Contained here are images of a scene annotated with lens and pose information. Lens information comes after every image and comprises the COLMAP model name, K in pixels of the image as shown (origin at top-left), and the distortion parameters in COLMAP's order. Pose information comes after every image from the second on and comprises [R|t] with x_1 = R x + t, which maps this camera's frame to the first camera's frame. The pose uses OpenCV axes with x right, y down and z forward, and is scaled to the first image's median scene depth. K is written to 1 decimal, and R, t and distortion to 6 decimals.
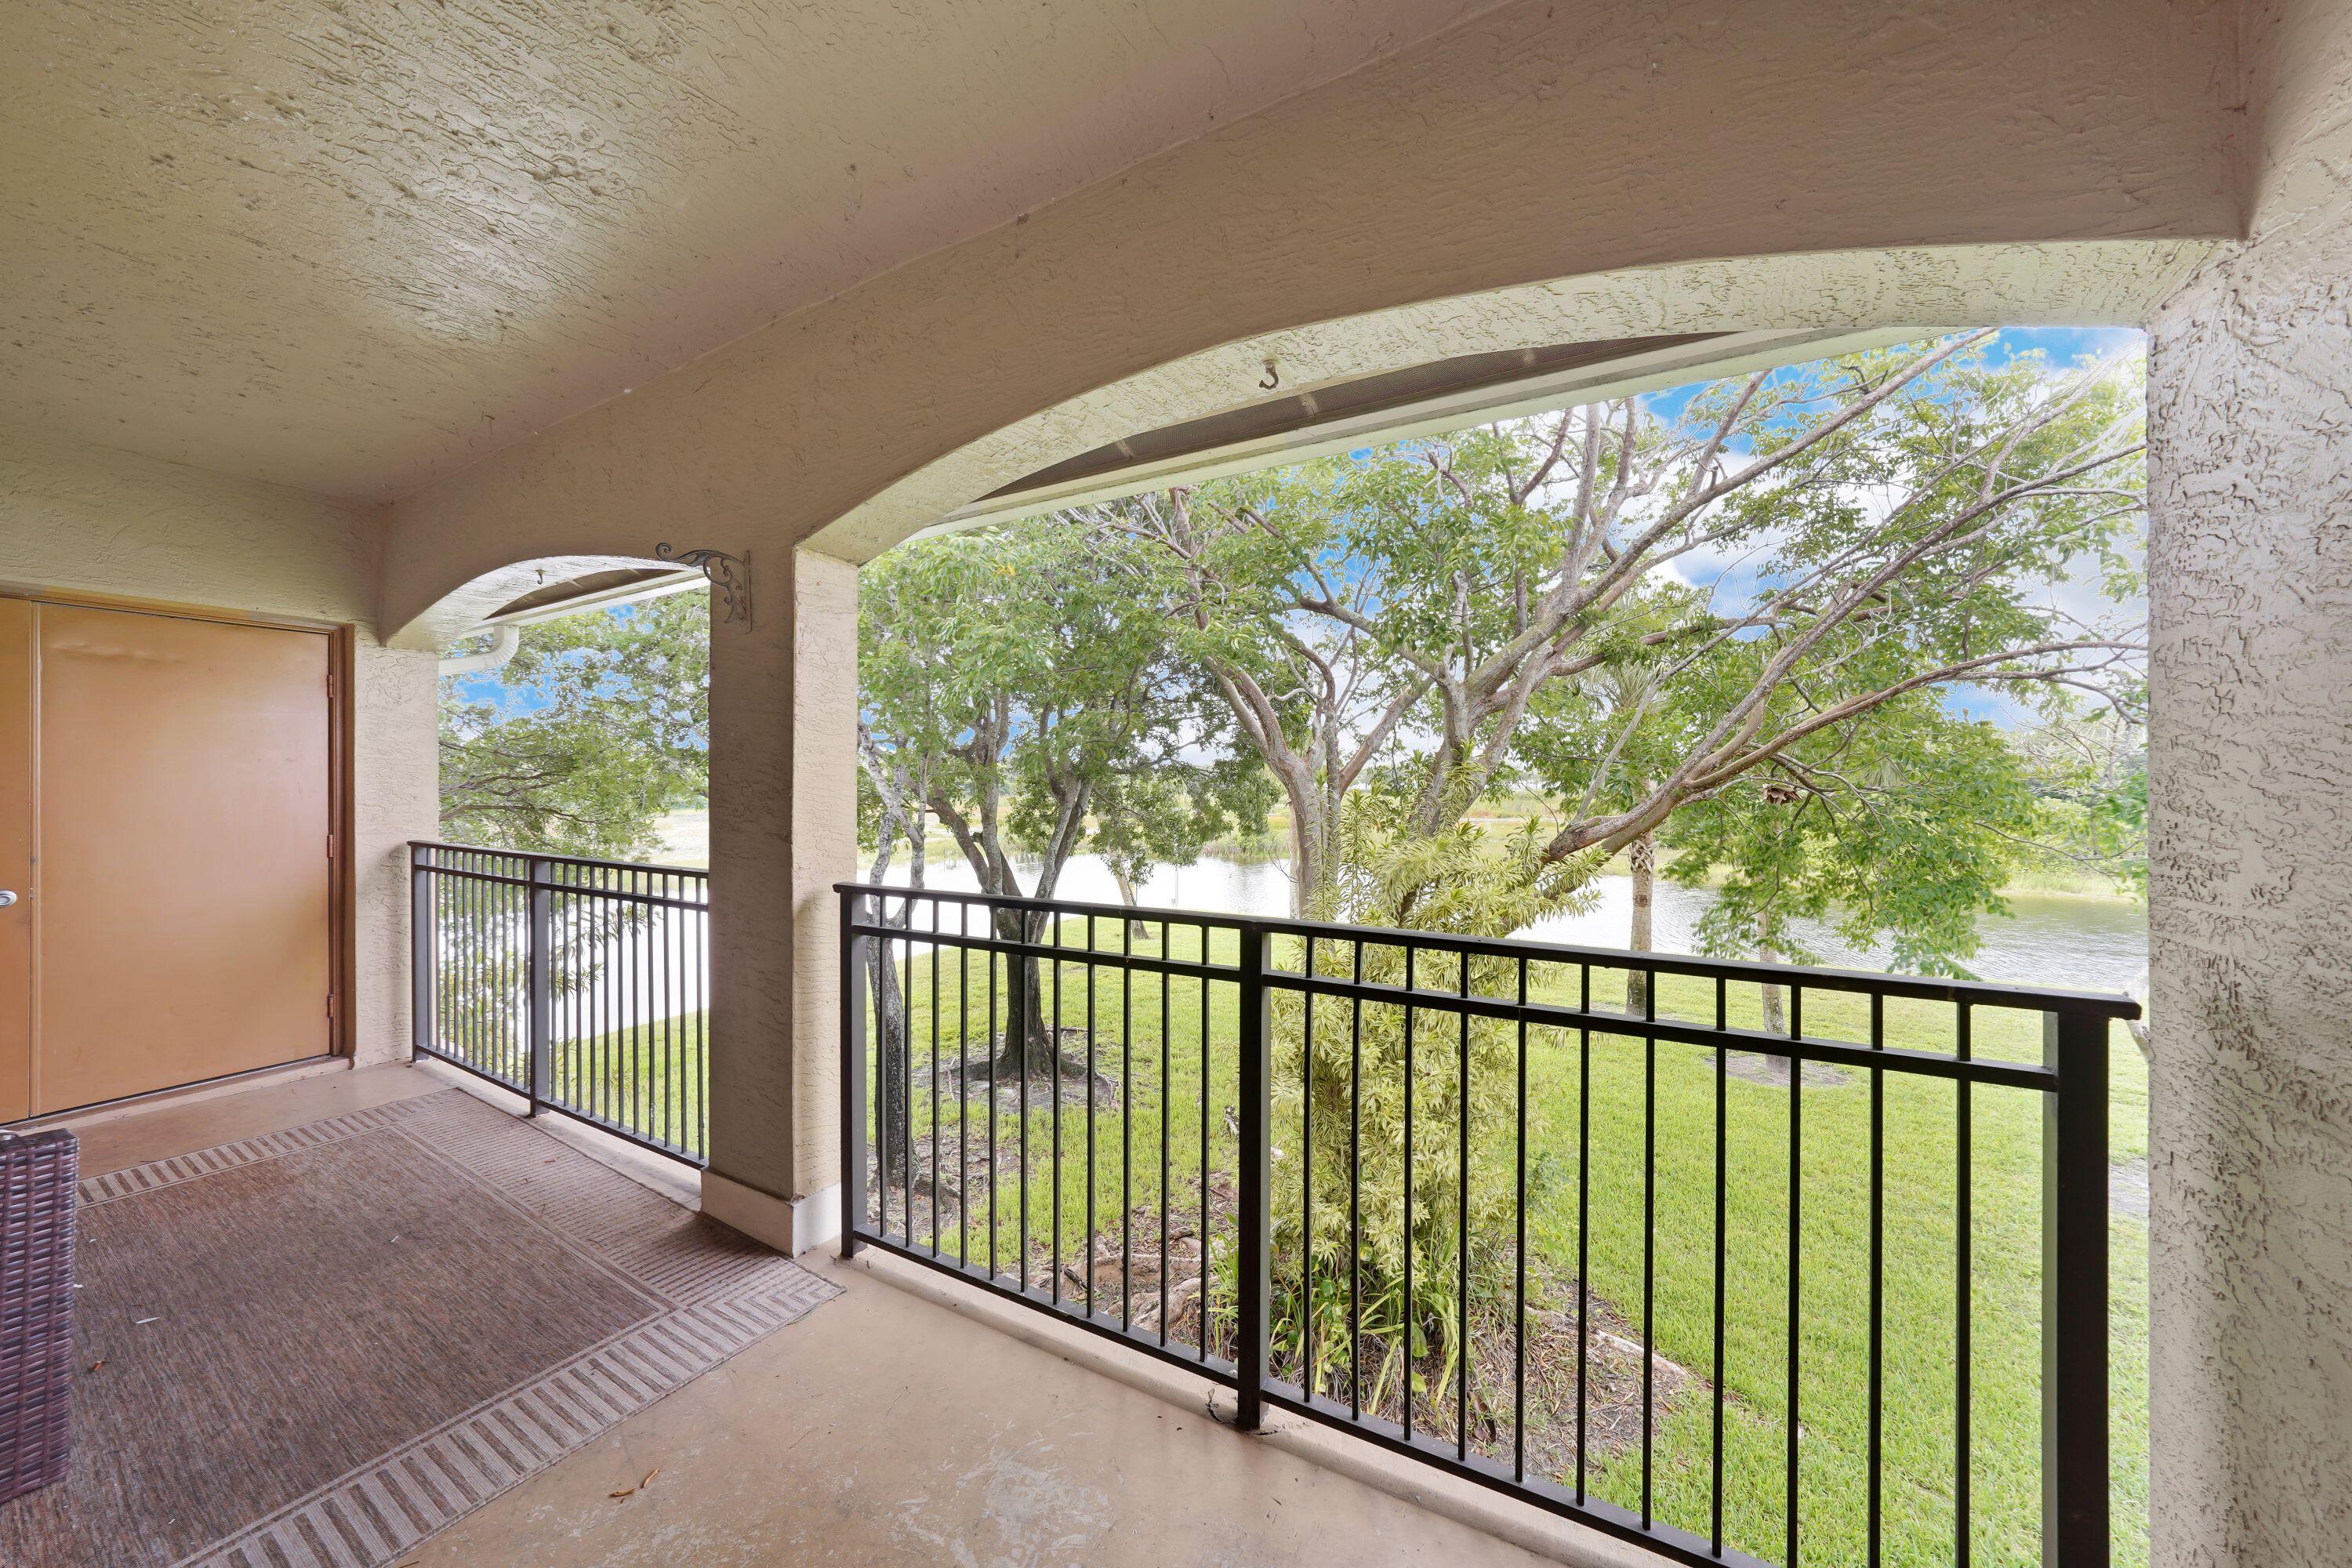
lens RADIAL K [[898.0, 0, 1156.1], [0, 898.0, 787.3], [0, 0, 1]] dist [-0.025671, 0.007745]
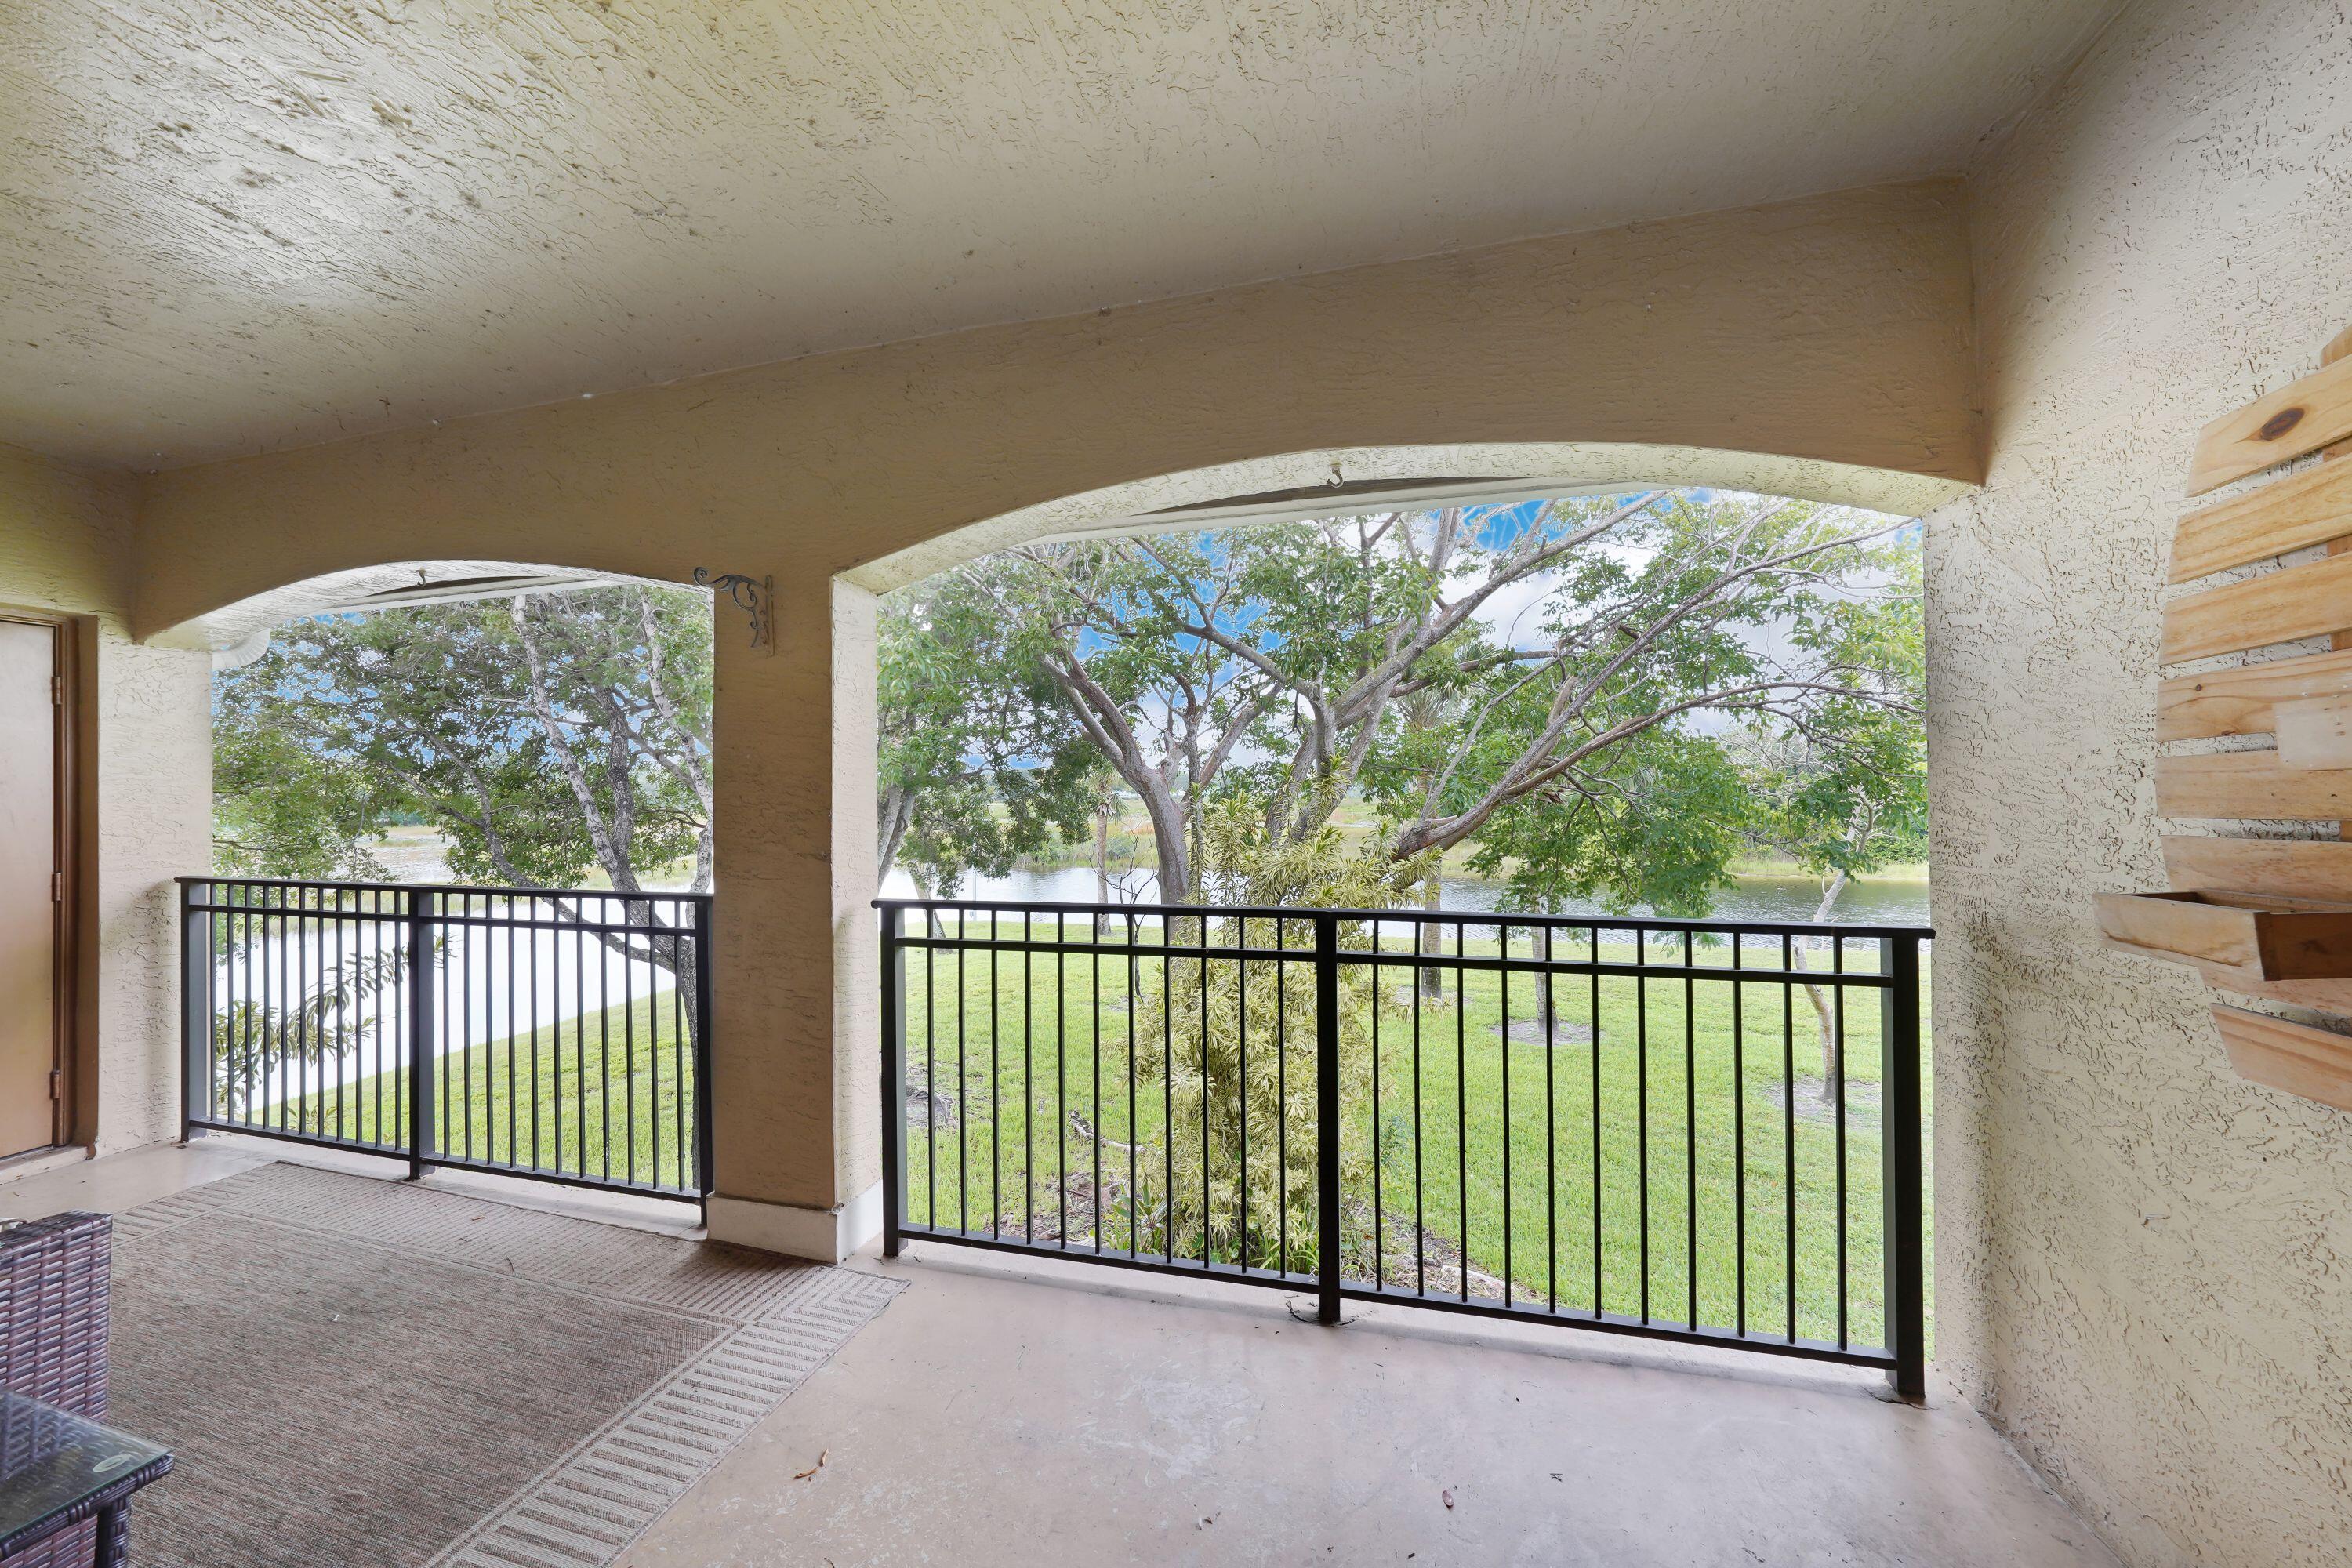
lens RADIAL K [[910.8, 0, 1168.9], [0, 910.8, 787.9], [0, 0, 1]] dist [-0.018005, 0.005705]
pose [[0.966851, -0.011487, 0.255084, -0.295687], [0.013284, 0.999898, -0.005321, -0.013010], [-0.254997, 0.008533, 0.966904, -0.116780]]
